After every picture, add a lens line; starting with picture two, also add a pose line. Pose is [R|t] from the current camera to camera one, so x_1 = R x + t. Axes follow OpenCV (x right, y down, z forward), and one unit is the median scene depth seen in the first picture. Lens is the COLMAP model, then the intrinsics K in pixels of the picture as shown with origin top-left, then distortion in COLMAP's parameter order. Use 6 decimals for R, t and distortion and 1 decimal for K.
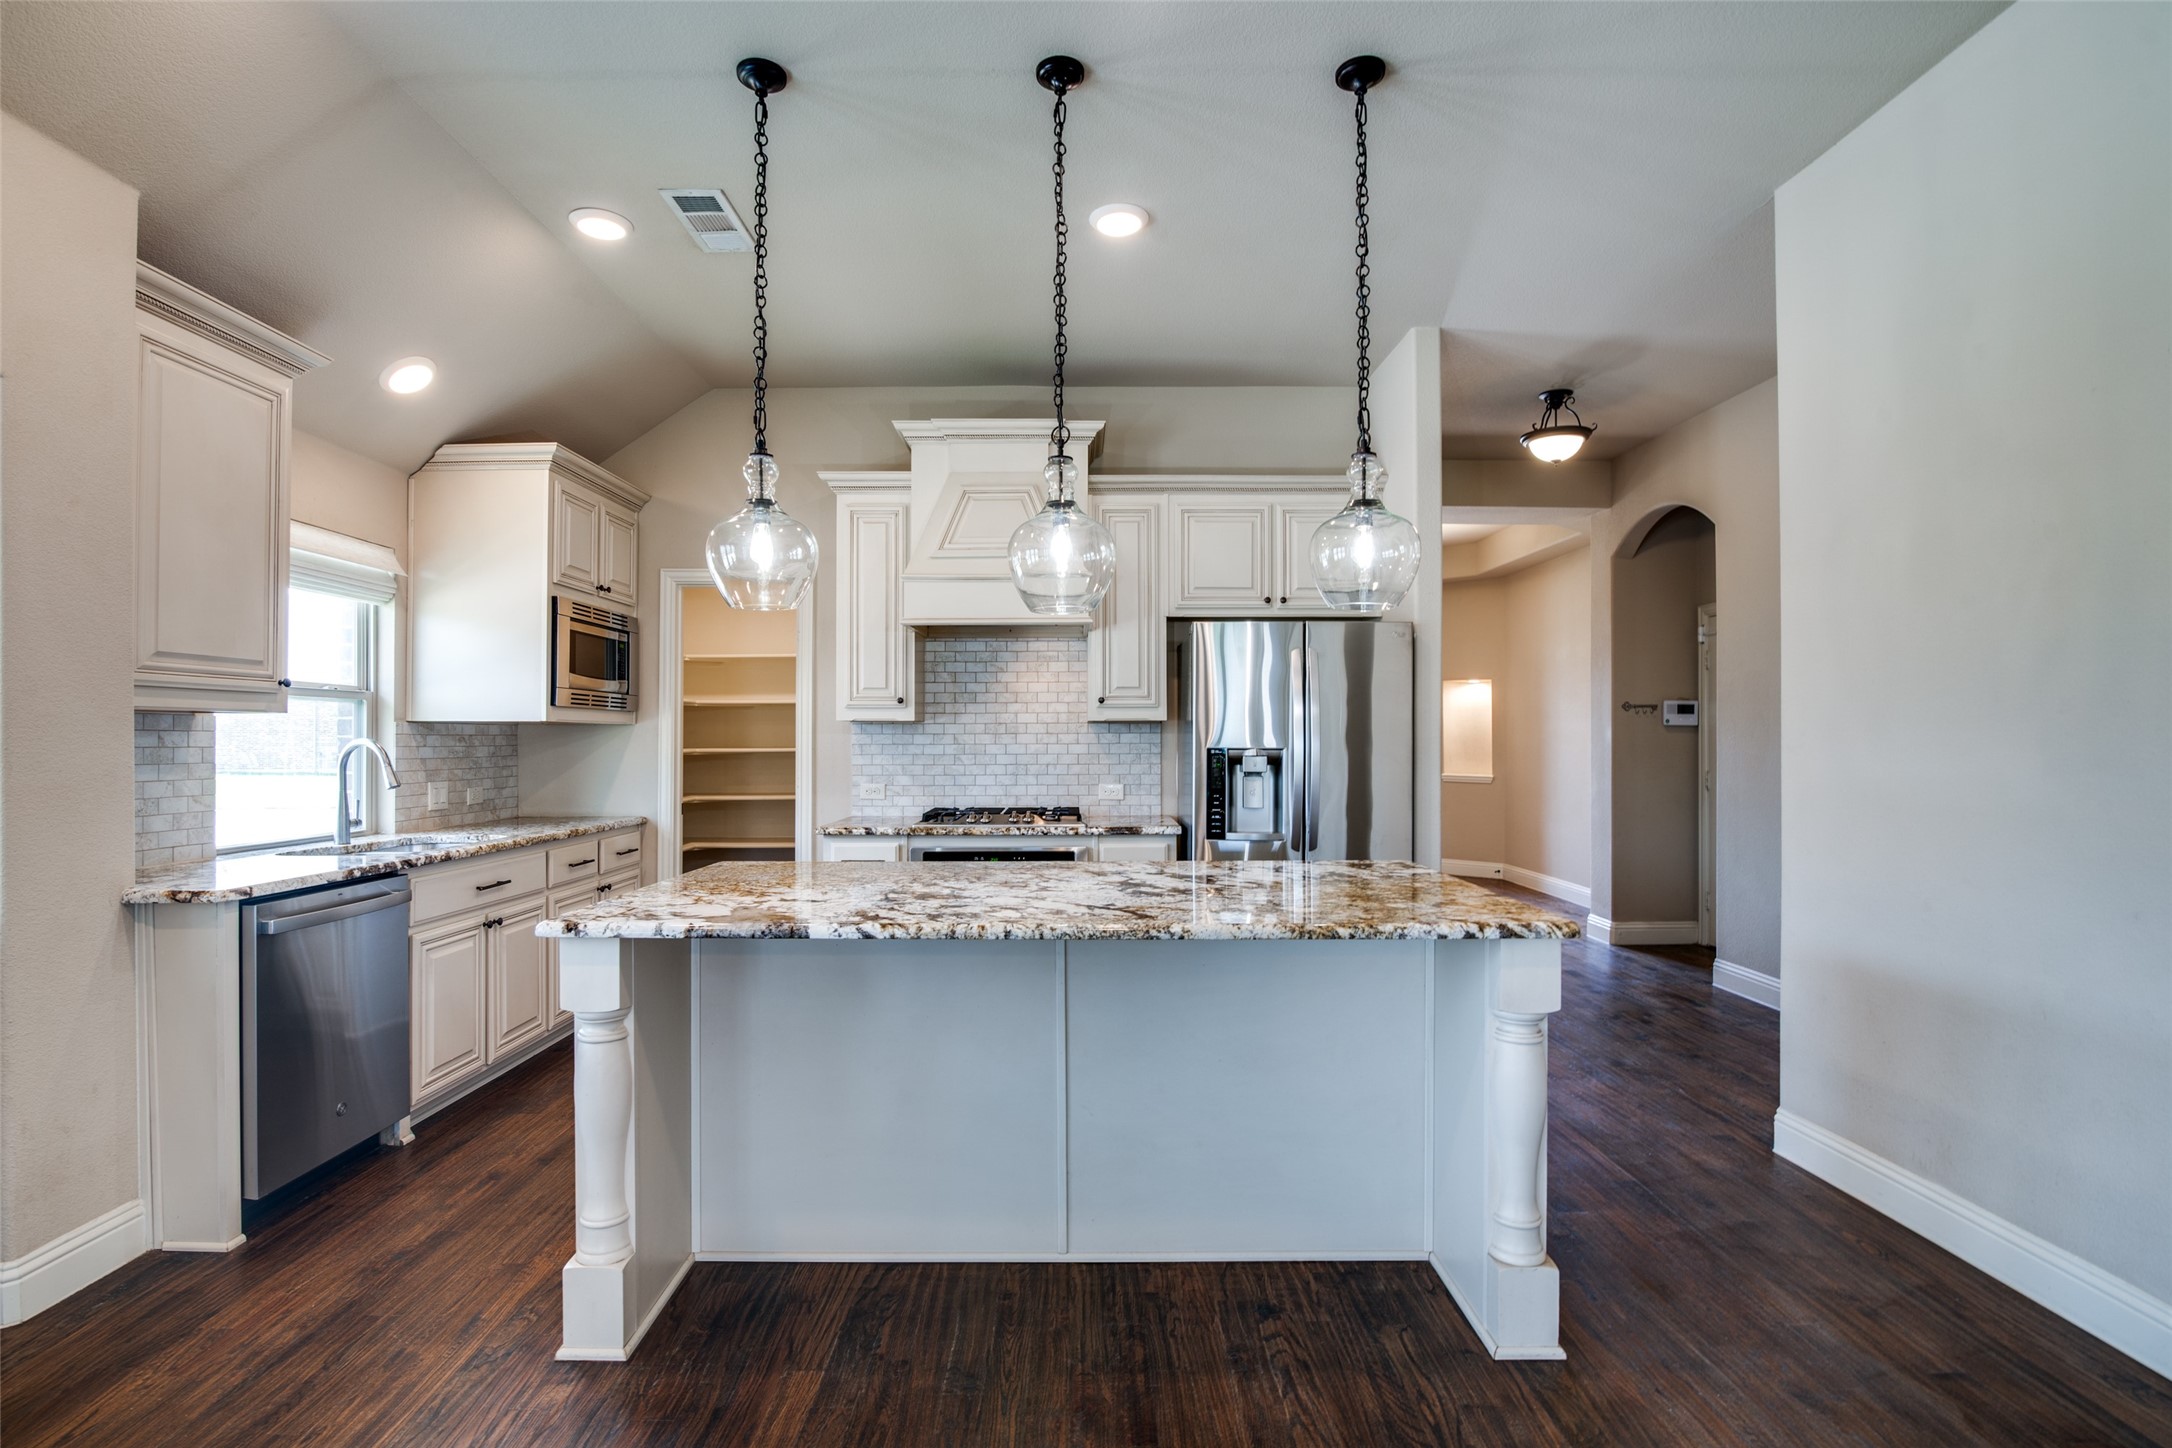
lens RADIAL K [[1008.8, 0, 1075.2], [0, 1008.8, 733.5], [0, 0, 1]] dist [-0.021523, 0.001565]
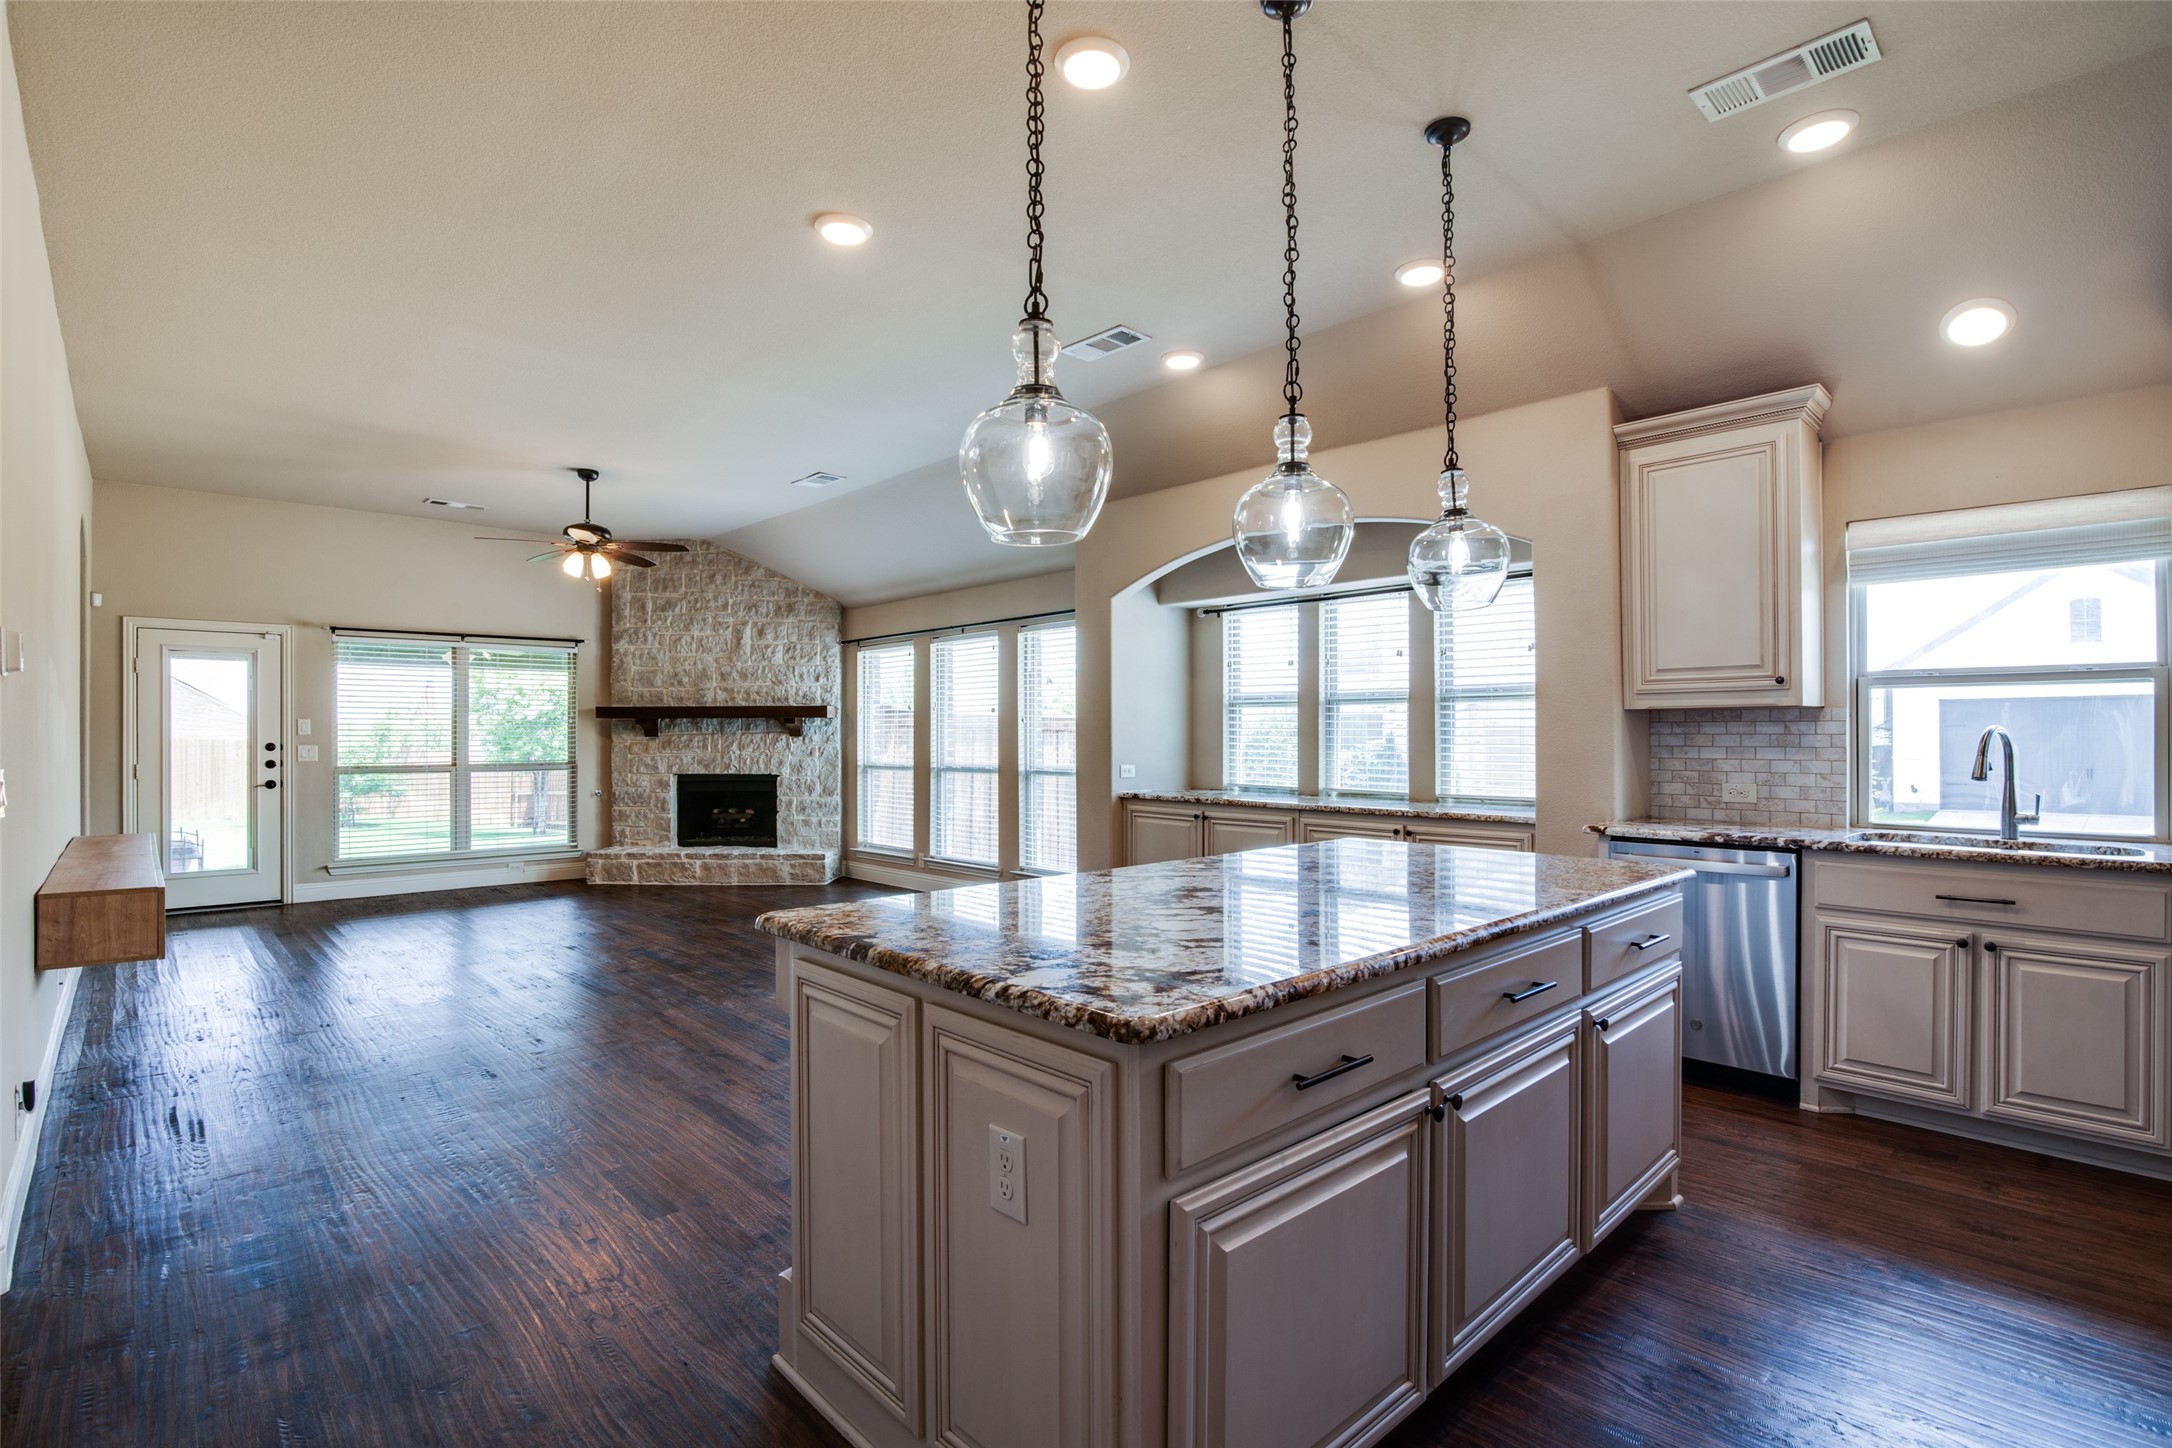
lens RADIAL K [[1023.2, 0, 1092.7], [0, 1023.2, 734.5], [0, 0, 1]] dist [-0.019265, 0.001028]
pose [[-0.728332, 0.001414, -0.685223, 0.435213], [0.006785, 0.999964, -0.005148, 0.010059], [0.685191, -0.008399, -0.728315, 0.896485]]
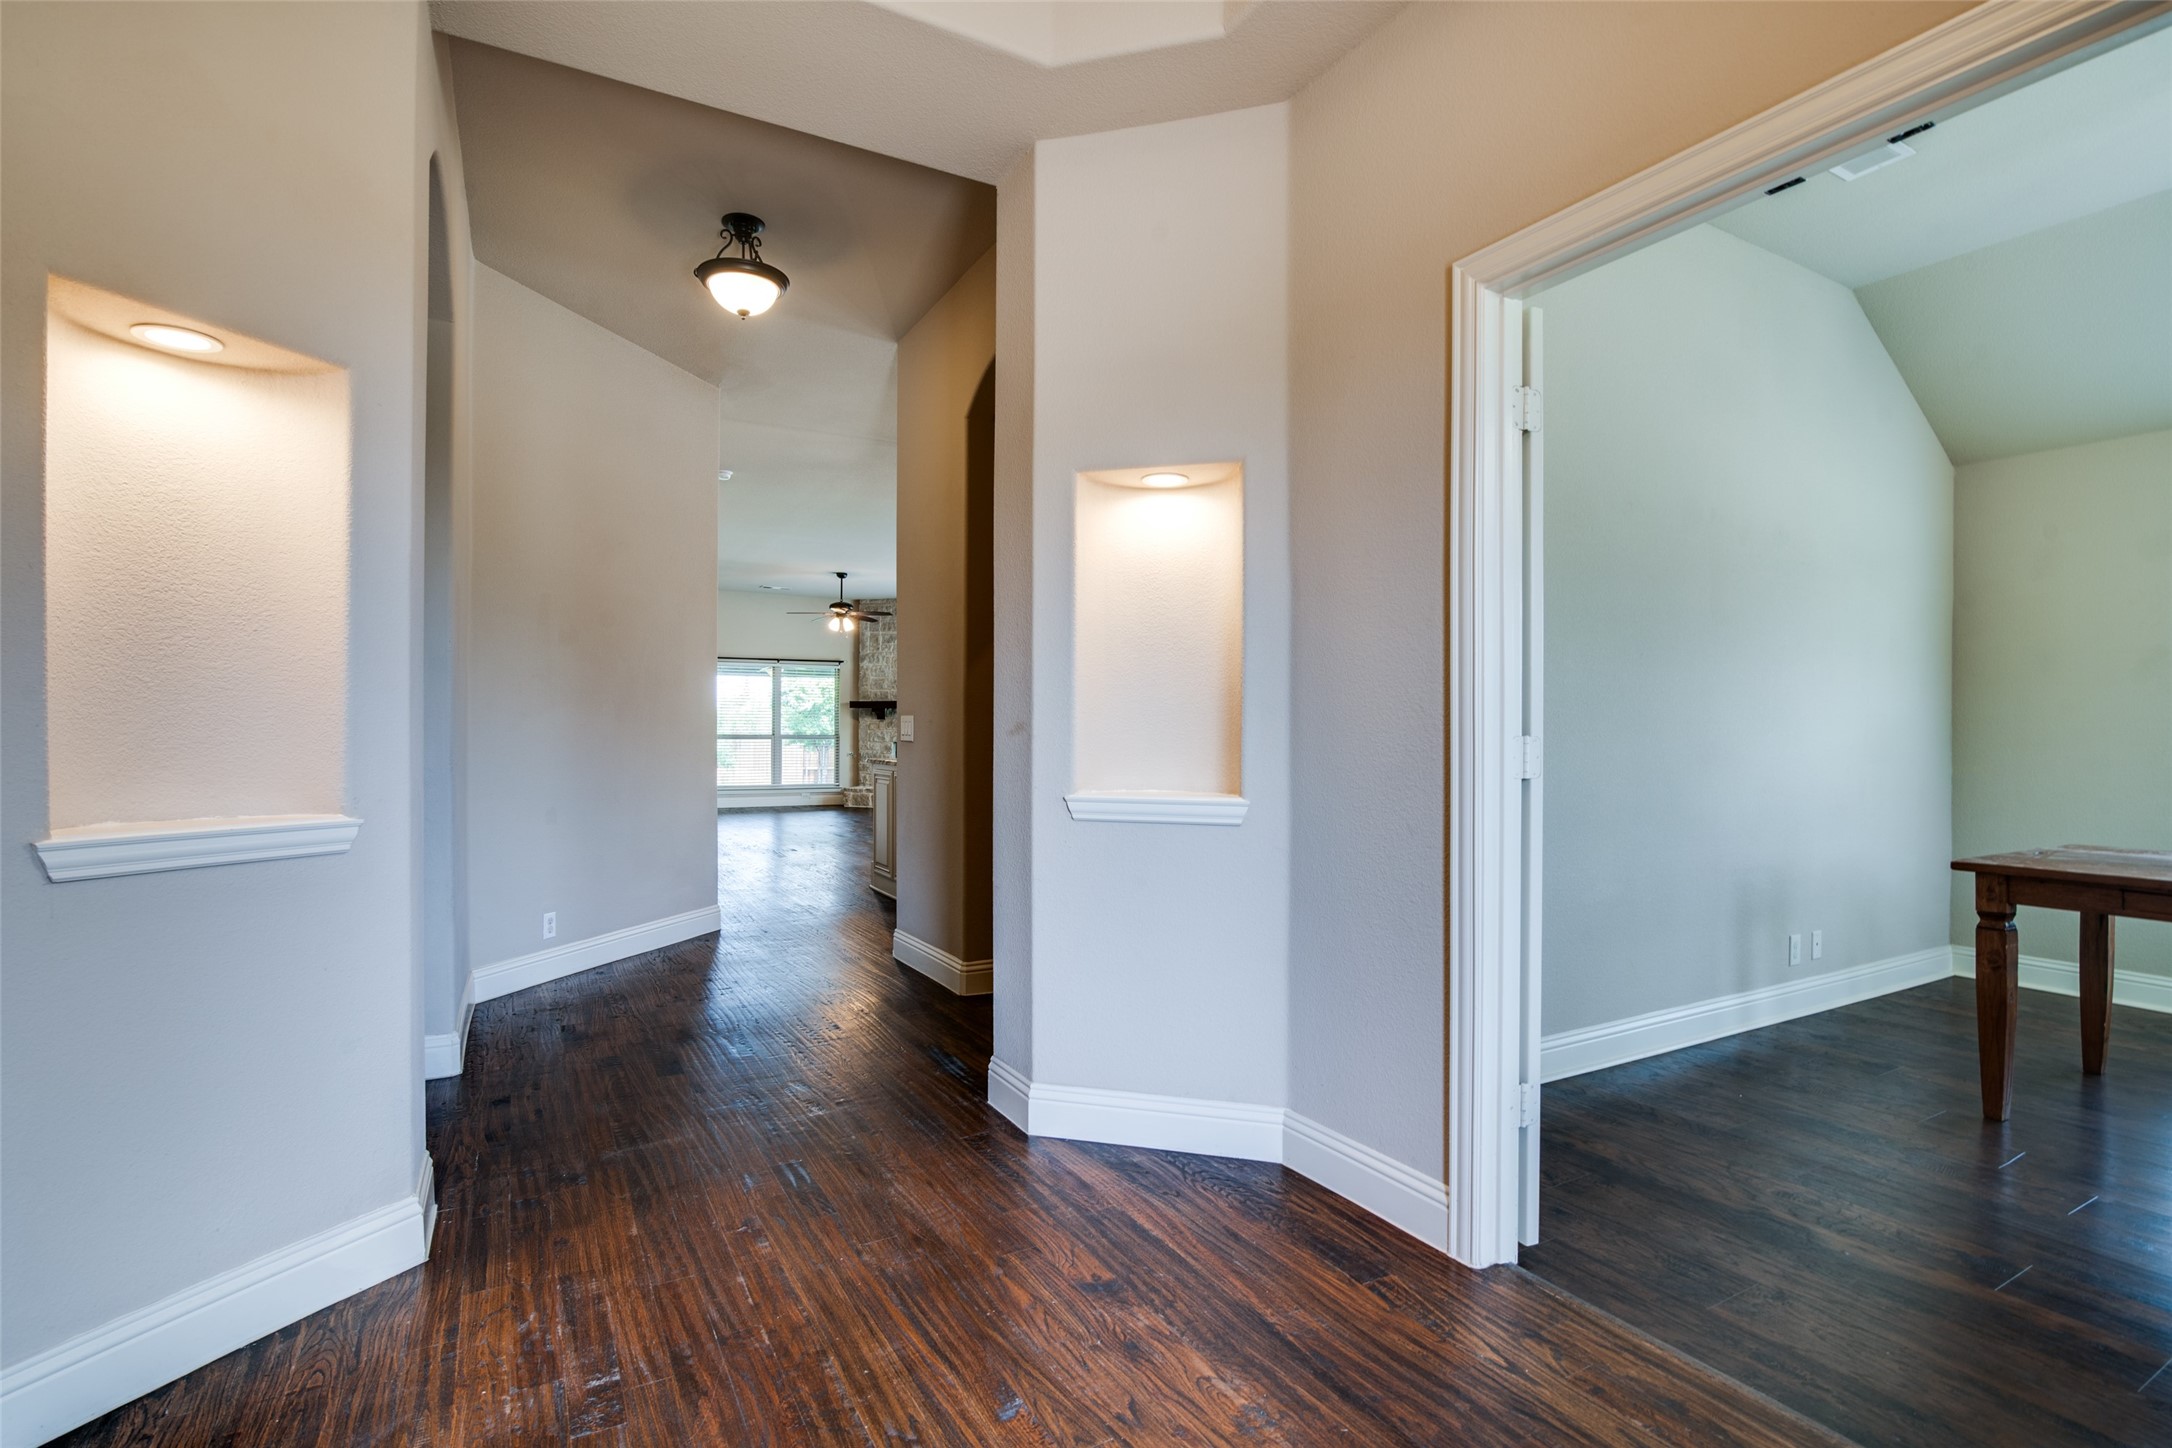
lens RADIAL K [[992.0, 0, 1077.1], [0, 992.0, 733.6], [0, 0, 1]] dist [-0.021680, -0.000288]
pose [[-0.875852, -0.001184, -0.482578, 0.683897], [-0.002570, 0.999994, 0.002211, 0.035360], [0.482573, 0.003177, -0.875850, 1.953834]]
